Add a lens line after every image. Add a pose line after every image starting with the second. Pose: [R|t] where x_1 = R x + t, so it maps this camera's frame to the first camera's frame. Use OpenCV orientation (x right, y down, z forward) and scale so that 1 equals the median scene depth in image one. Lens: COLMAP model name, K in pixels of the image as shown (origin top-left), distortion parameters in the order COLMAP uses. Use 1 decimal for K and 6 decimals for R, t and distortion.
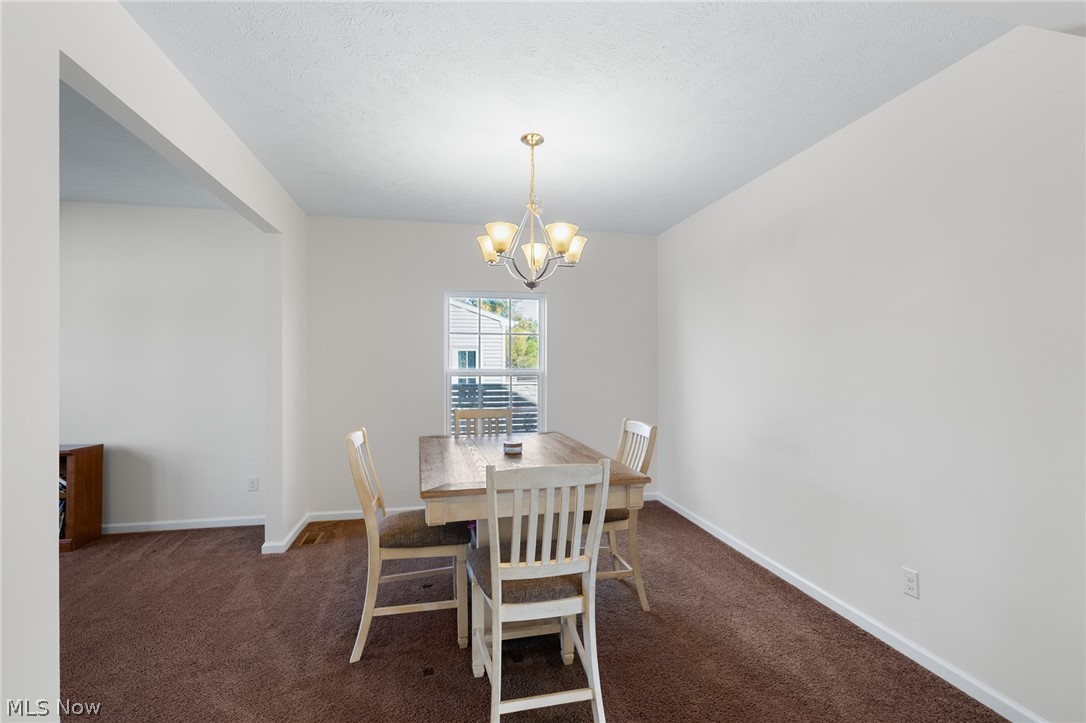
lens RADIAL K [[493.7, 0, 543.1], [0, 493.7, 361.2], [0, 0, 1]] dist [-0.022075, 0.000671]
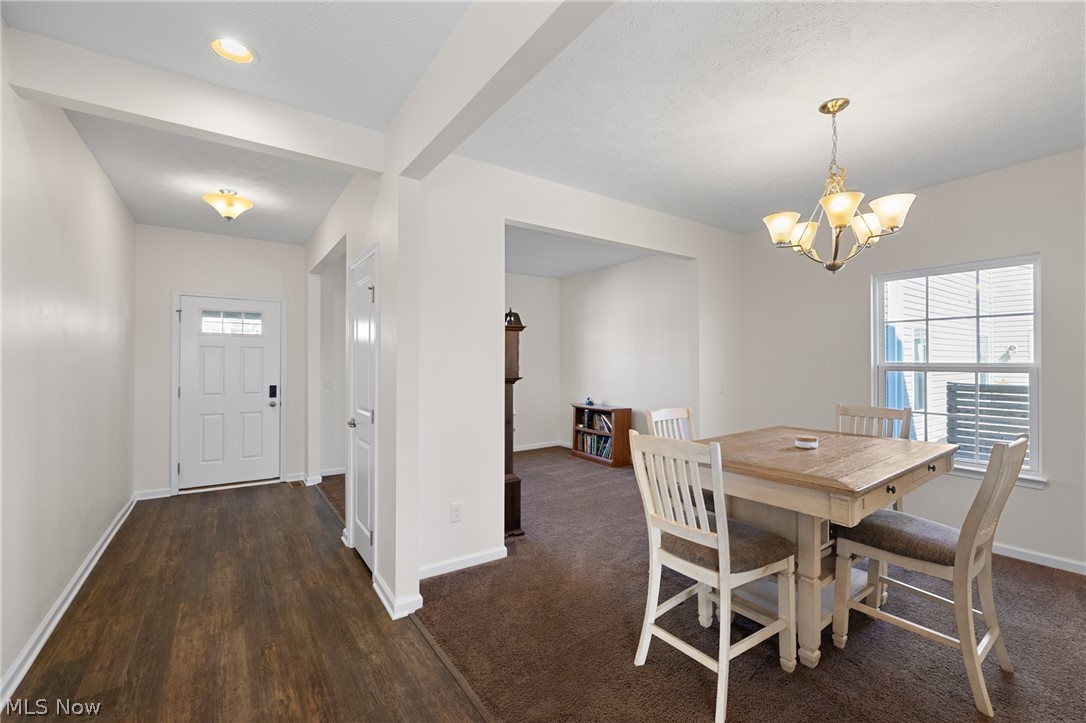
lens RADIAL K [[458.2, 0, 541.6], [0, 458.2, 361.2], [0, 0, 1]] dist [0.000068, -0.001129]
pose [[0.377720, -0.002899, -0.925915, 0.553230], [0.007019, 0.999975, -0.000268, 0.014333], [0.925893, -0.006398, 0.377731, 0.184404]]
